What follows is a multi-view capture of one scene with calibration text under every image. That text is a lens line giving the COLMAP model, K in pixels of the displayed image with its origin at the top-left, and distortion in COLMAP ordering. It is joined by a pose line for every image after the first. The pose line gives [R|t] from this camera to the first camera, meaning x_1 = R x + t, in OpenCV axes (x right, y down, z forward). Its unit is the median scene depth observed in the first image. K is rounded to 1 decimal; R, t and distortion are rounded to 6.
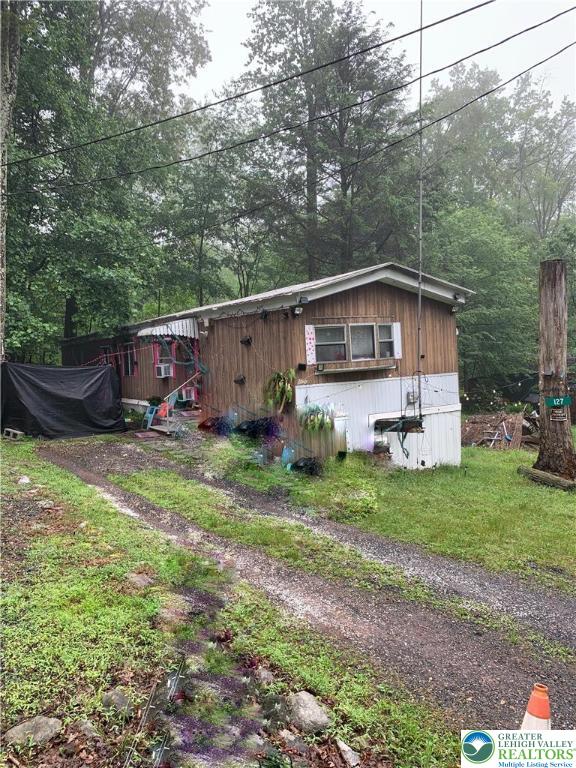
lens RADIAL K [[598.0, 0, 287.5], [0, 598.0, 381.8], [0, 0, 1]] dist [0.007980, -0.006399]
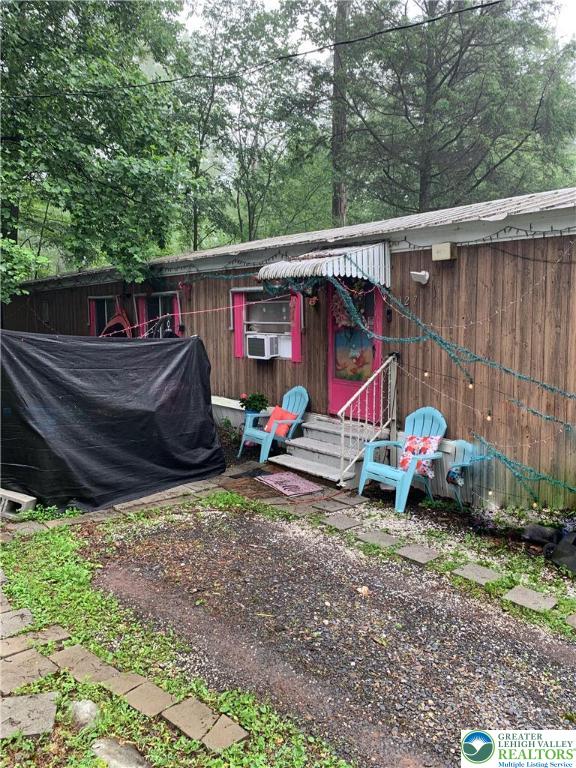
lens RADIAL K [[598.0, 0, 288.8], [0, 598.0, 384.7], [0, 0, 1]] dist [0.007980, -0.006399]
pose [[0.988692, 0.013441, 0.149359, -0.306909], [-0.024204, 0.997219, 0.070481, -0.025370], [-0.147996, -0.073300, 0.986268, 0.529960]]
